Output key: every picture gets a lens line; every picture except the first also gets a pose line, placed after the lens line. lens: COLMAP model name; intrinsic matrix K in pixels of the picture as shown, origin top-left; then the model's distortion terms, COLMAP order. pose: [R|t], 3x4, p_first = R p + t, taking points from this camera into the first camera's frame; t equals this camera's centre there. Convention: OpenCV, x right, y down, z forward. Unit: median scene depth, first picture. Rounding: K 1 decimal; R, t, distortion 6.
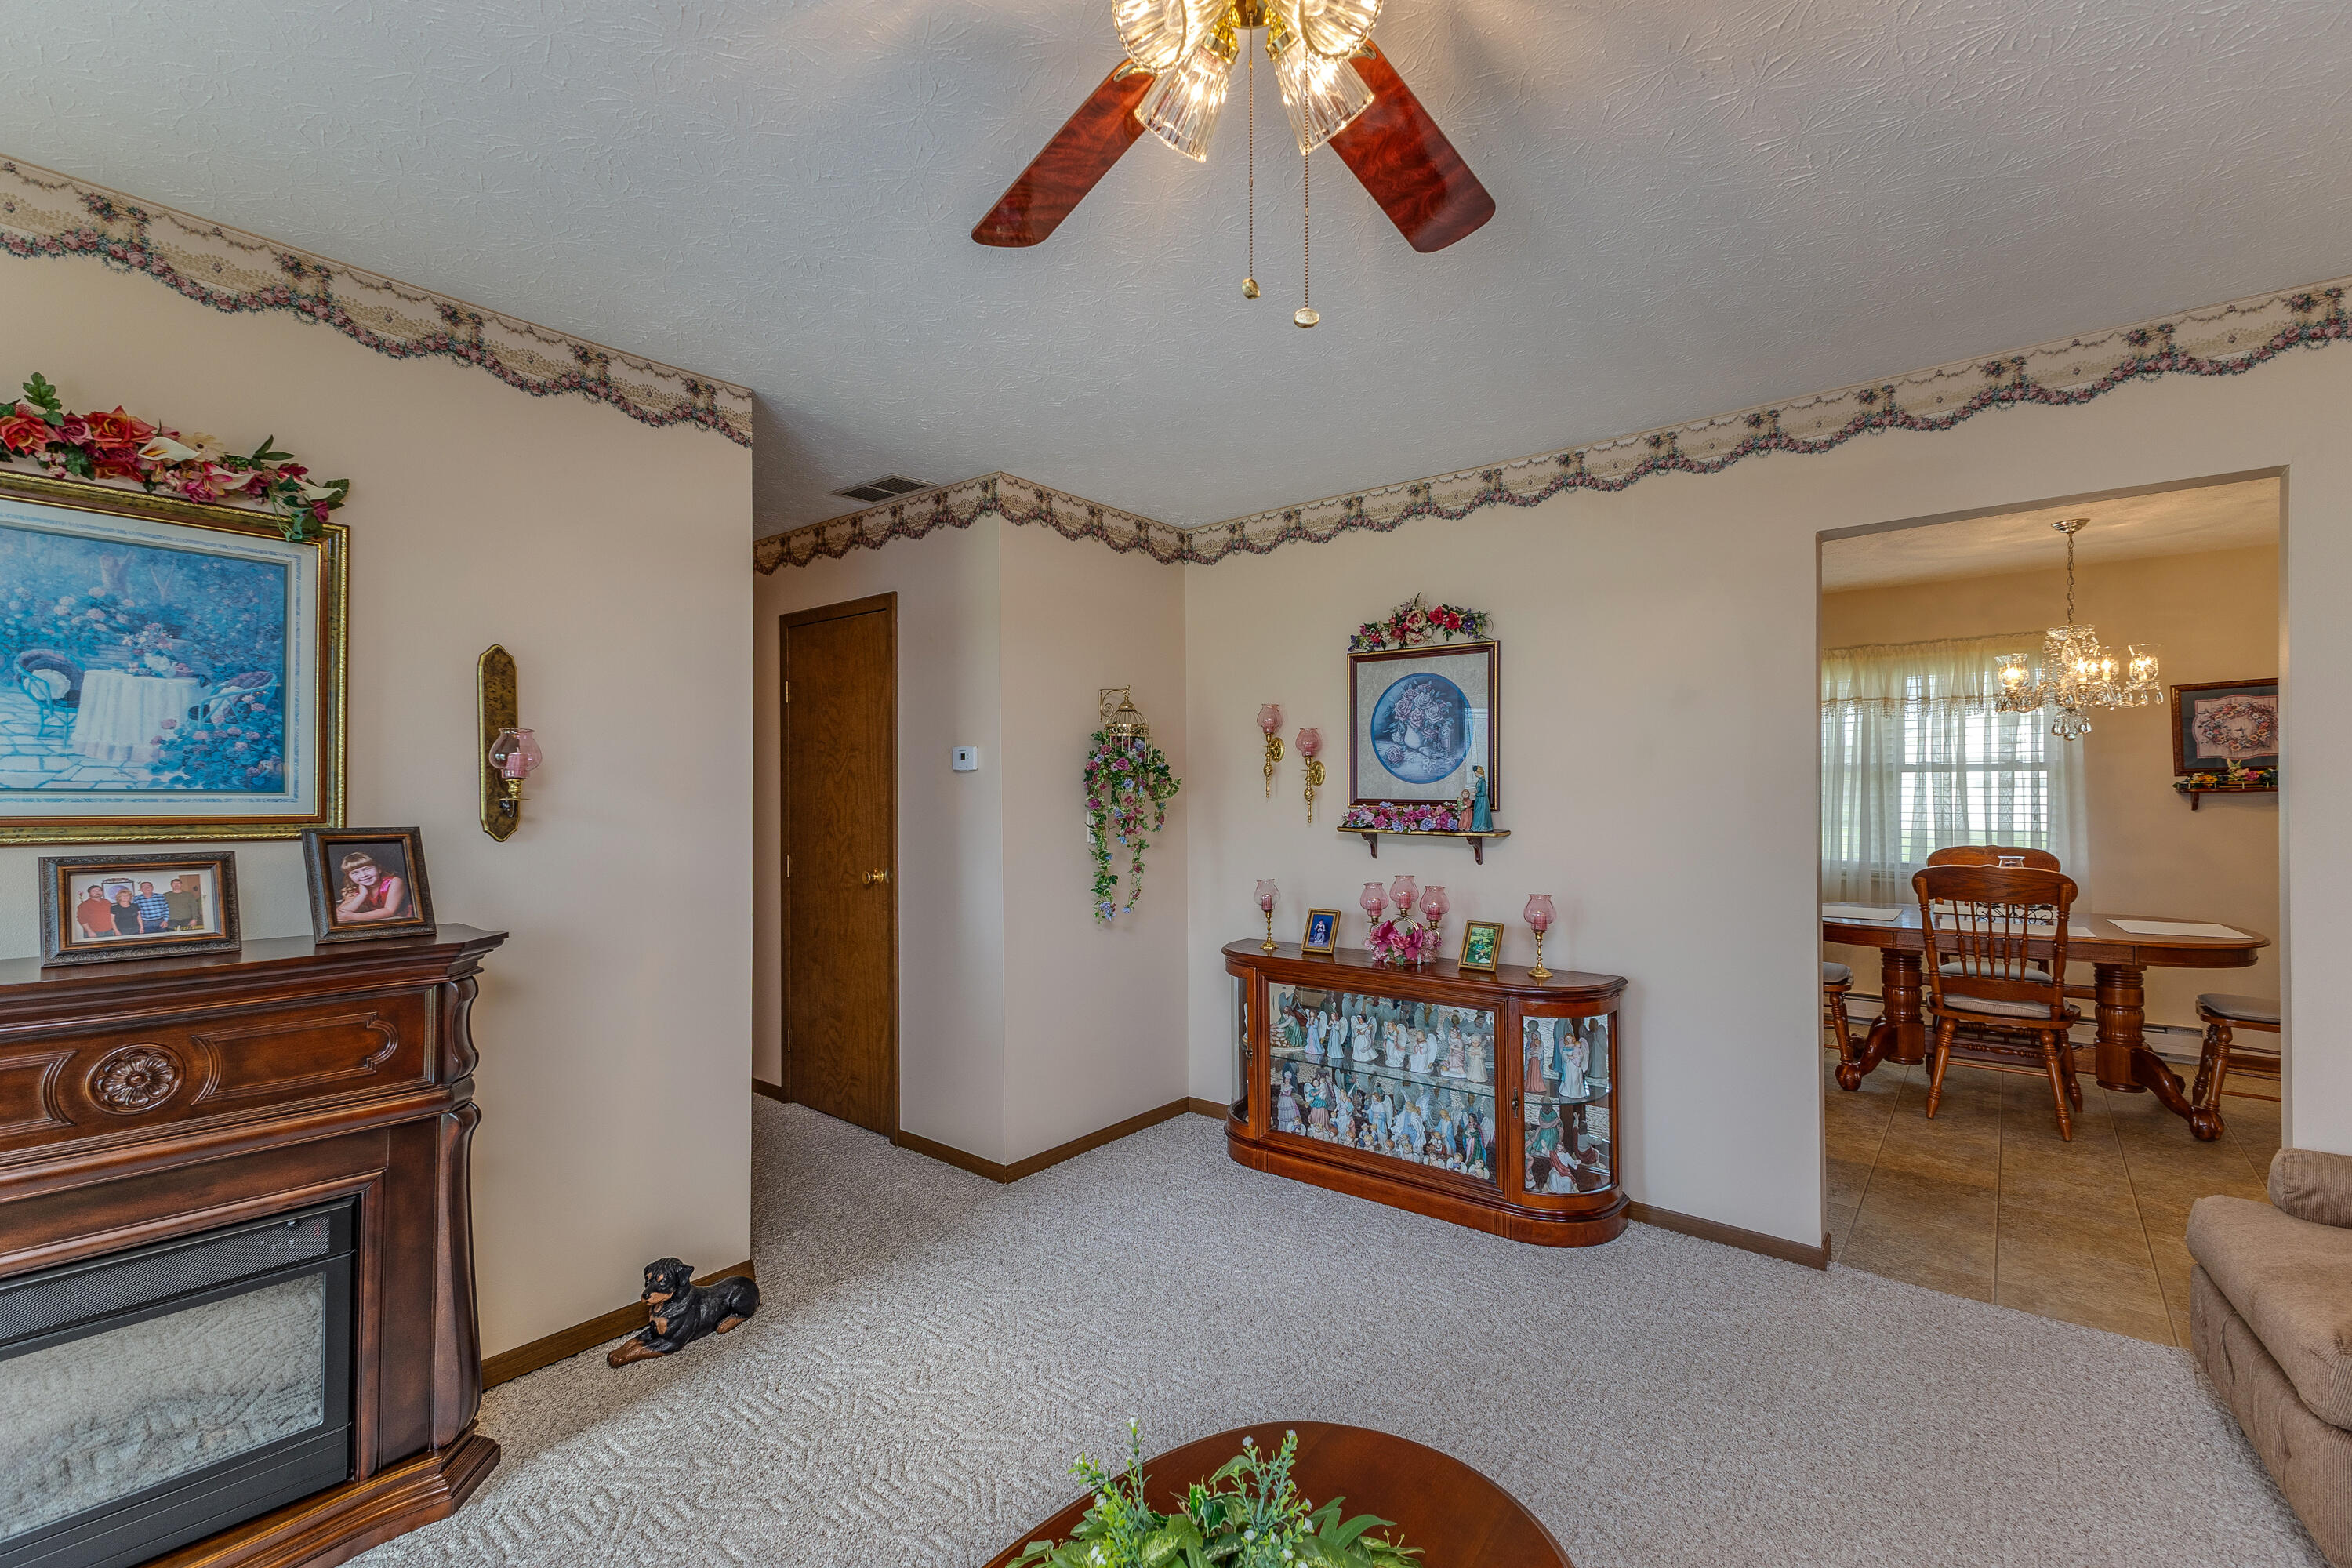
lens RADIAL K [[1007.3, 0, 1183.7], [0, 1007.3, 788.0], [0, 0, 1]] dist [0.003147, 0.000337]
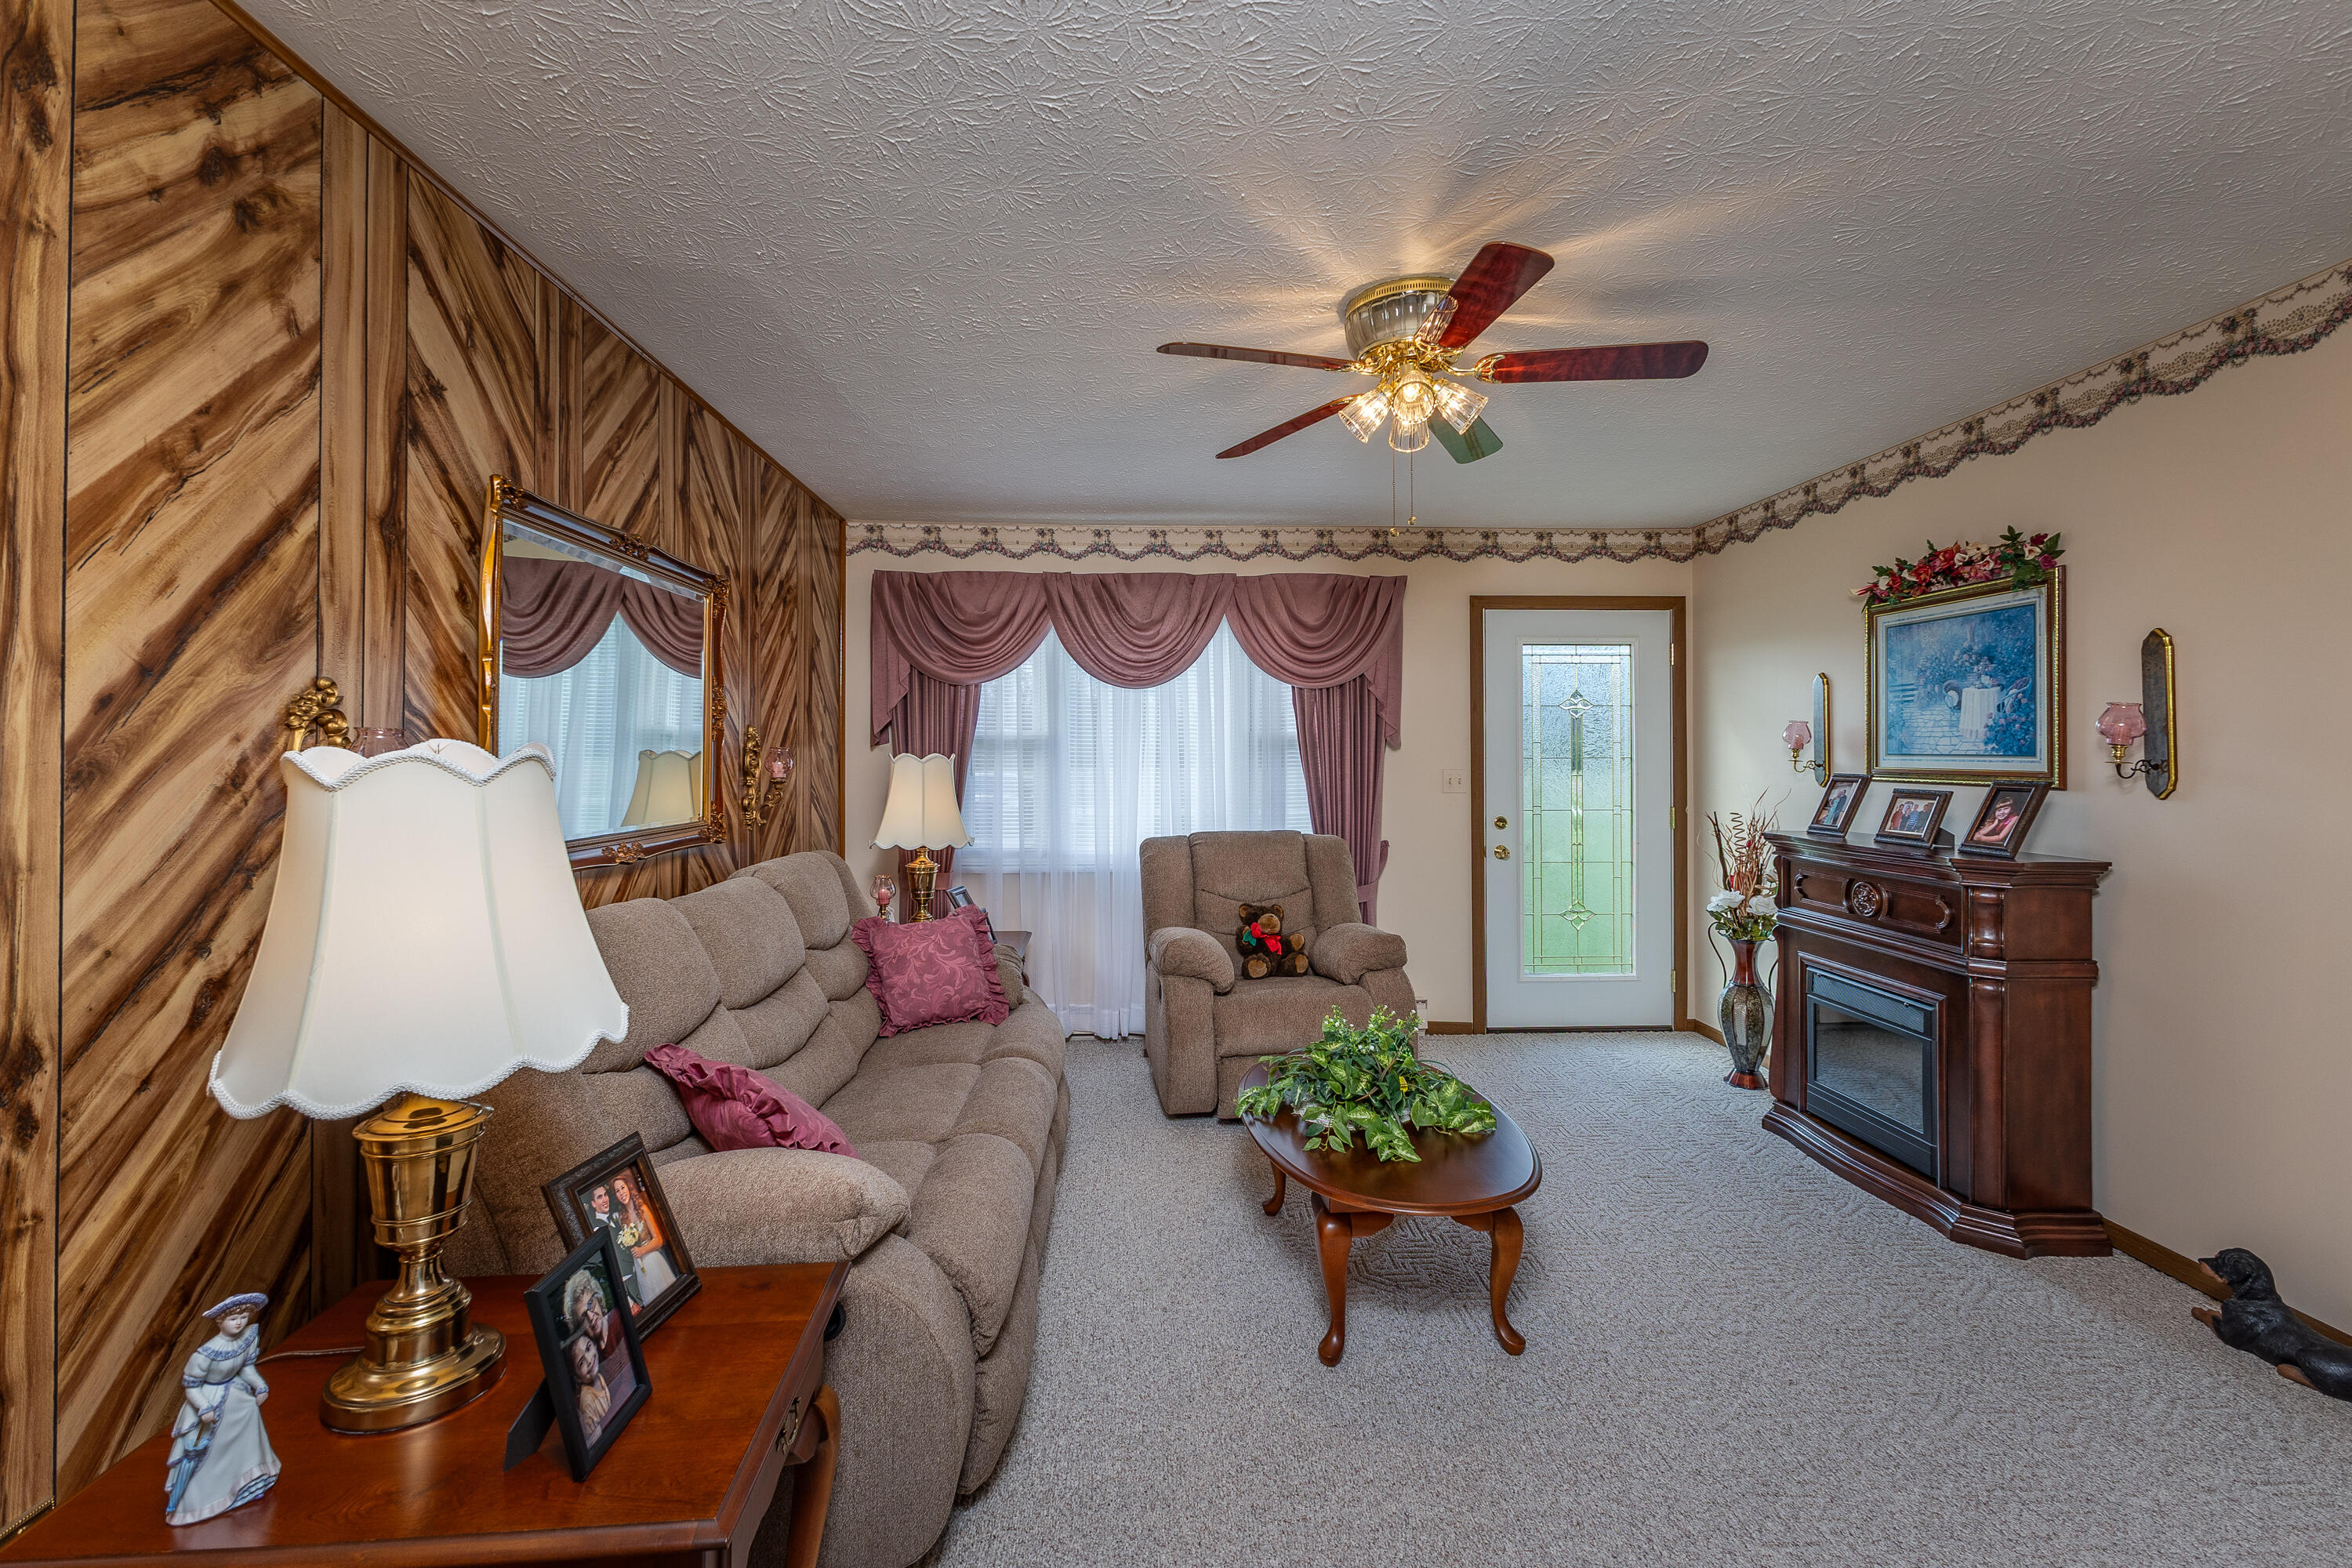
lens RADIAL K [[1024.6, 0, 1172.4], [0, 1024.6, 748.7], [0, 0, 1]] dist [0.001417, -0.000201]
pose [[-0.753705, -0.002985, -0.657206, 0.624935], [0.002426, 0.999970, -0.007324, 0.000492], [0.657208, -0.007115, -0.753676, 0.763978]]
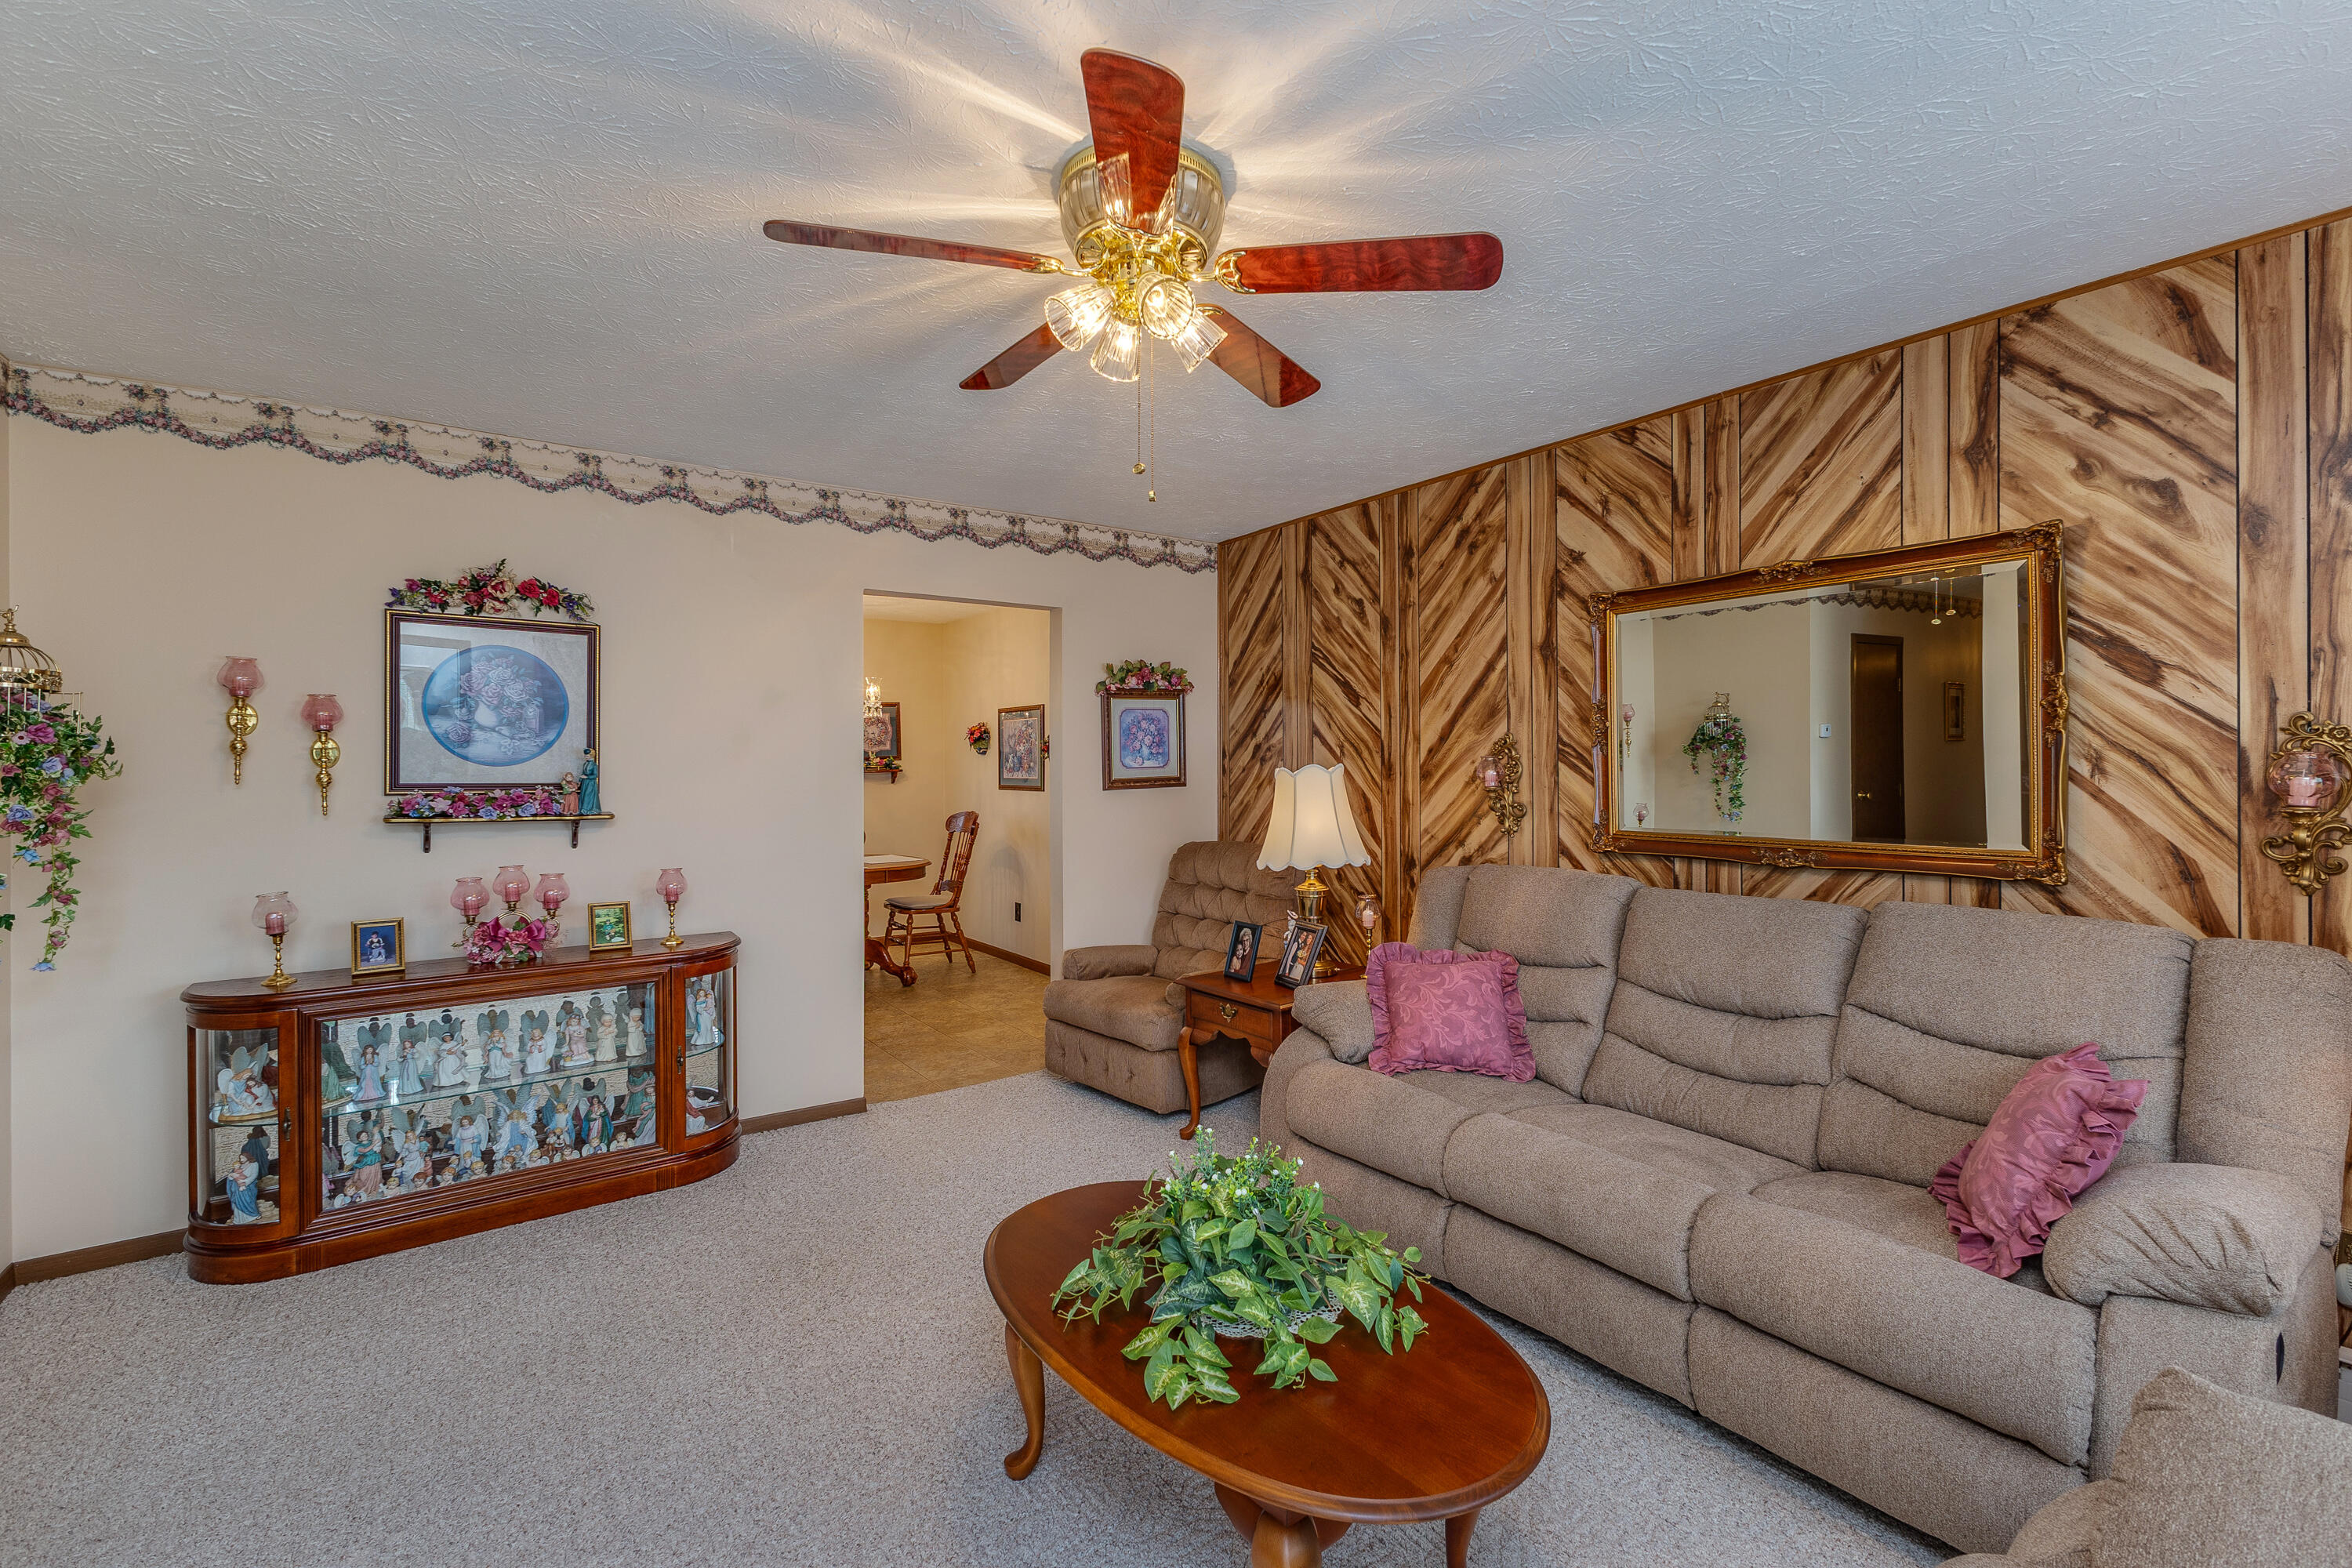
lens RADIAL K [[1009.4, 0, 1178.4], [0, 1009.4, 765.9], [0, 0, 1]] dist [0.004294, 0.000039]
pose [[0.267924, 0.004088, 0.963431, -0.507096], [0.001413, 0.999988, -0.004636, 0.000582], [-0.963439, 0.002603, 0.267915, 0.163909]]
